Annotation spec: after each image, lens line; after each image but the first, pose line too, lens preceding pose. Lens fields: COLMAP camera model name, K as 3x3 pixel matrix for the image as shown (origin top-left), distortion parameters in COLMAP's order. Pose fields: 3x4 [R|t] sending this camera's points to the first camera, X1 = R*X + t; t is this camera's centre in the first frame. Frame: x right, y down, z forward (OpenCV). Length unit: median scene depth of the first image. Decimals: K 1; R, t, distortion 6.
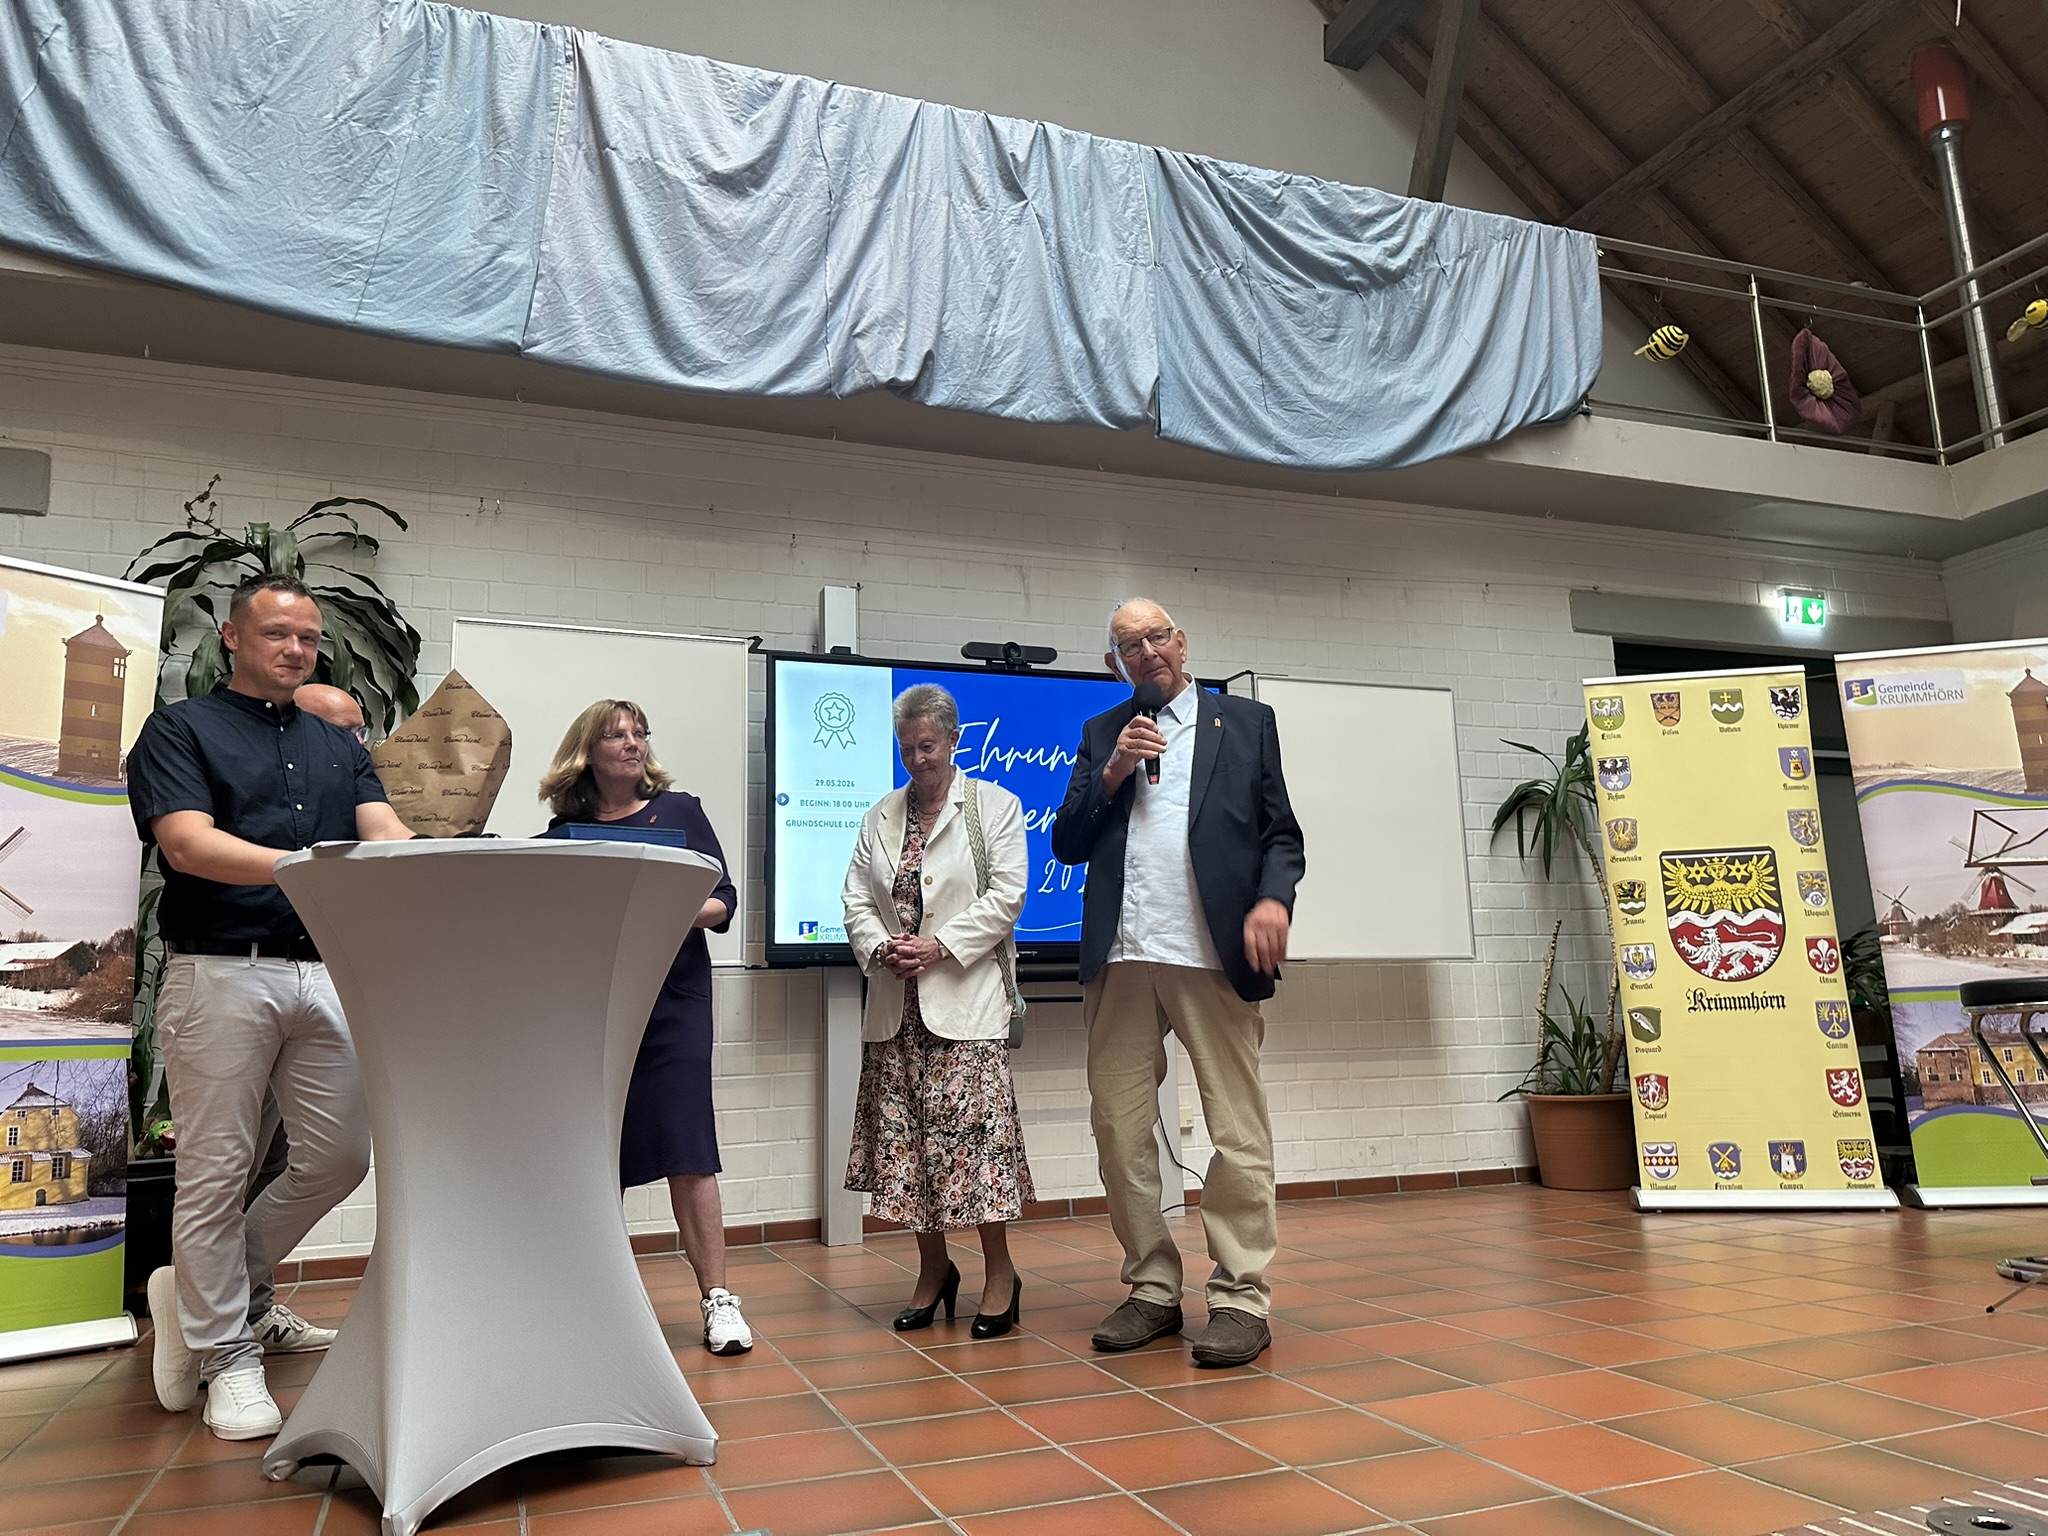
lens RADIAL K [[1443.6, 0, 1018.8], [0, 1443.6, 770.5], [0, 0, 1]] dist [0.028333, -0.033188]
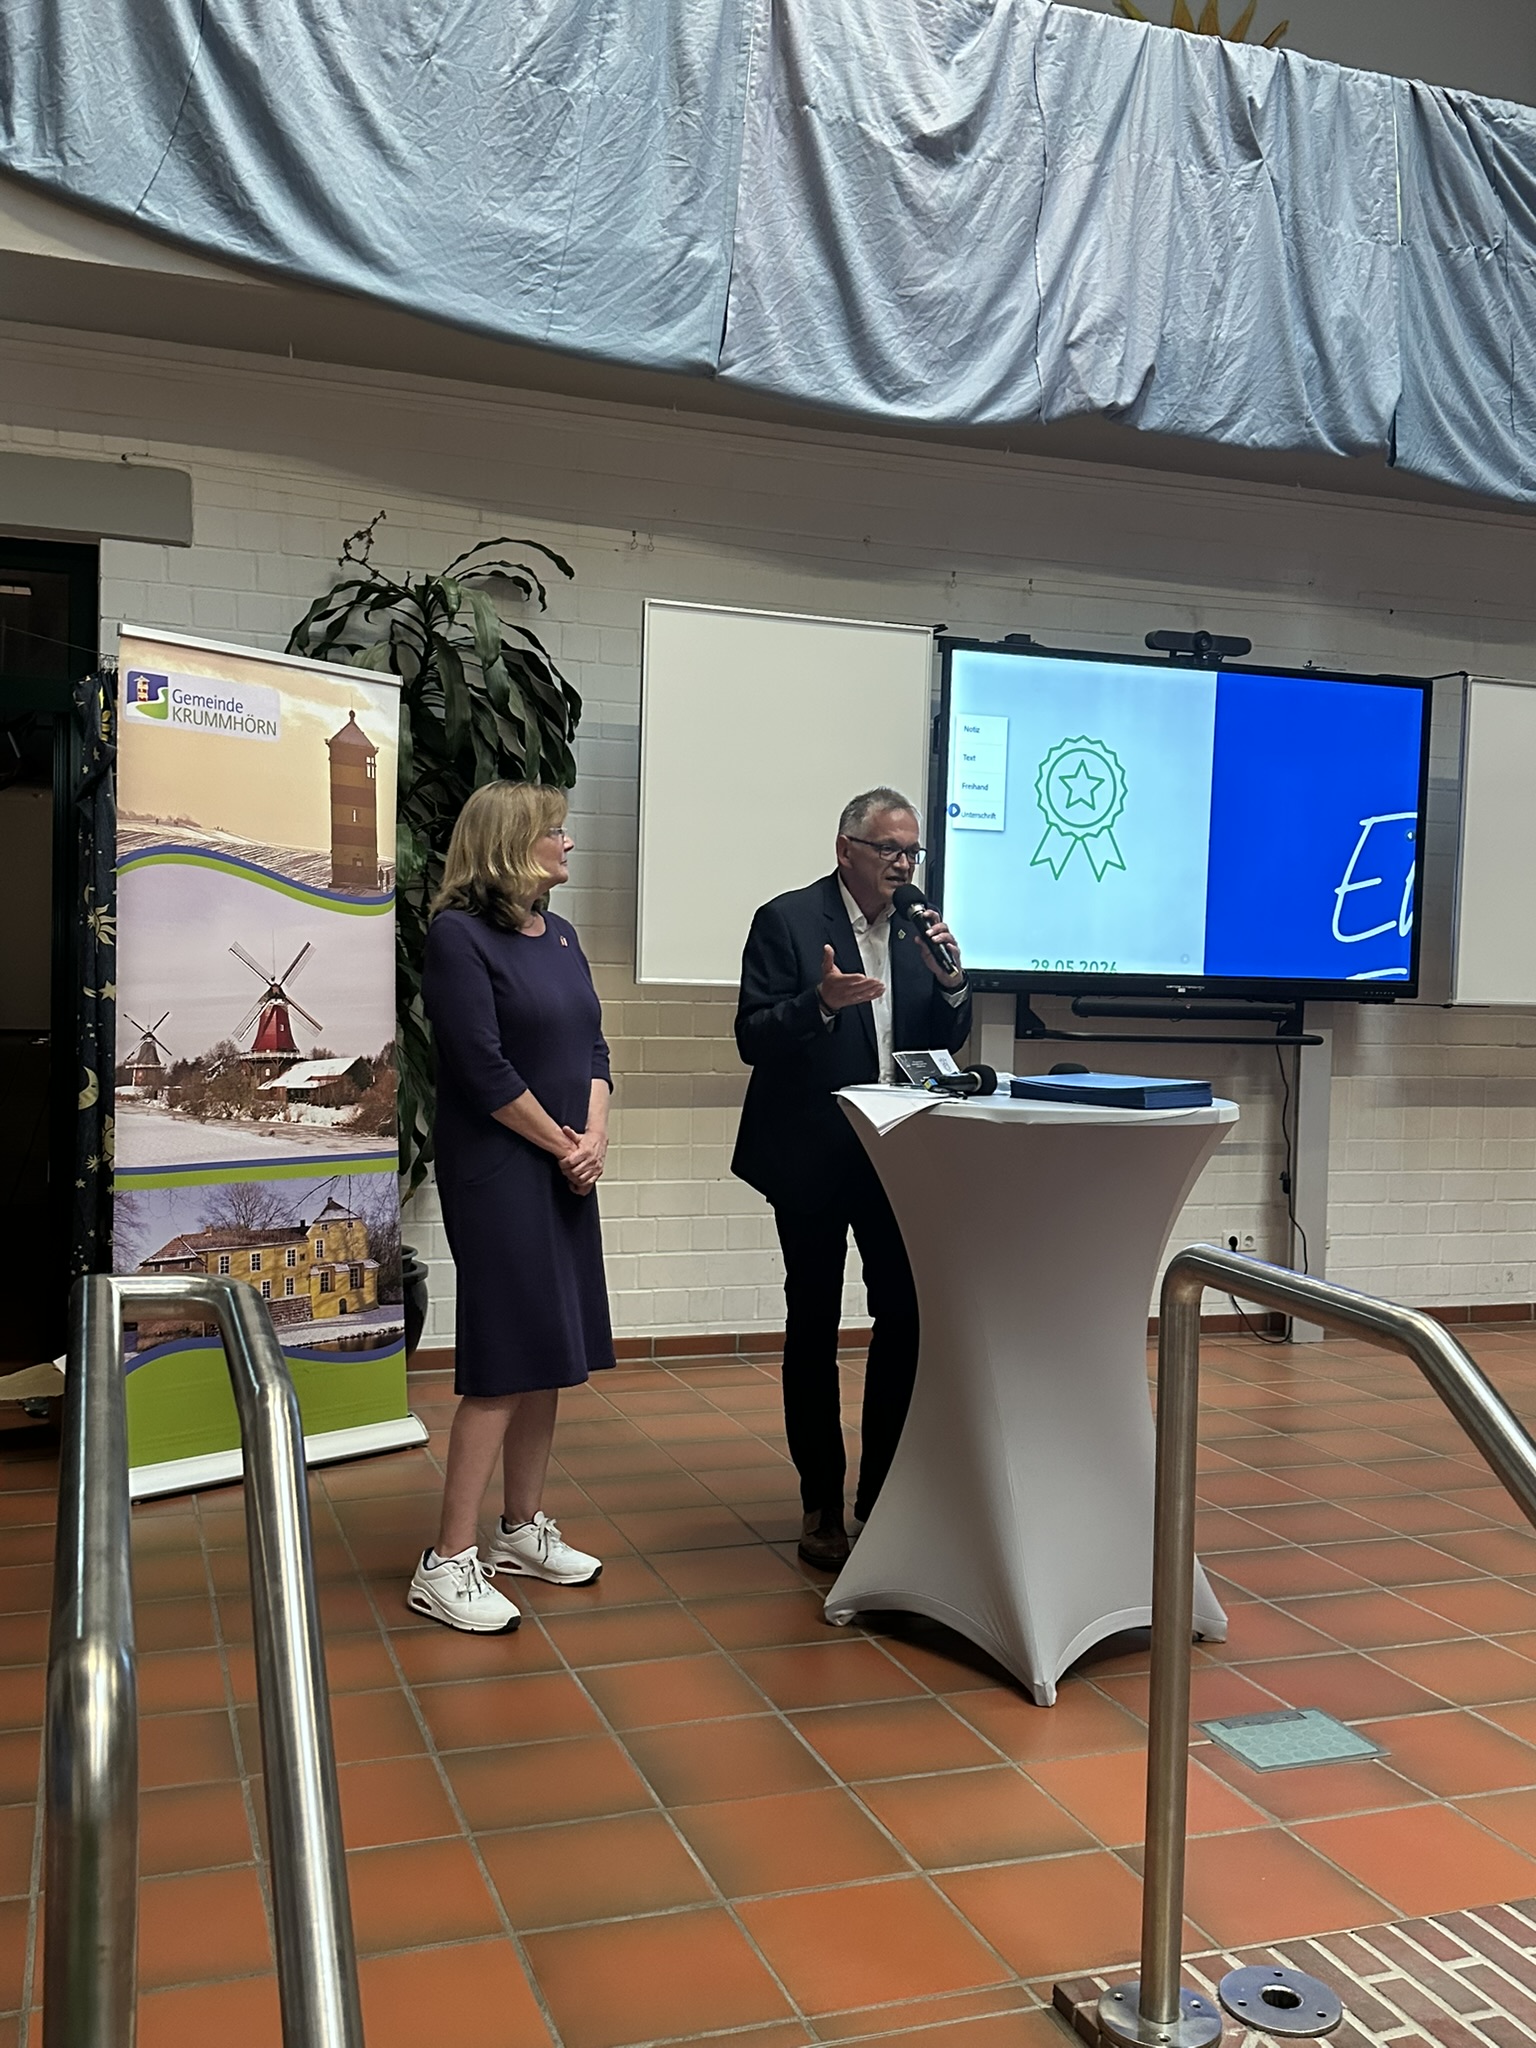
lens RADIAL K [[1830.0, 0, 744.2], [0, 1830.0, 1046.8], [0, 0, 1]] dist [0.079200, -0.139963]
pose [[0.998227, 0.056944, -0.017347, -0.260084], [-0.051865, 0.975001, 0.216061, -0.123994], [0.029216, -0.214778, 0.976226, -0.152280]]
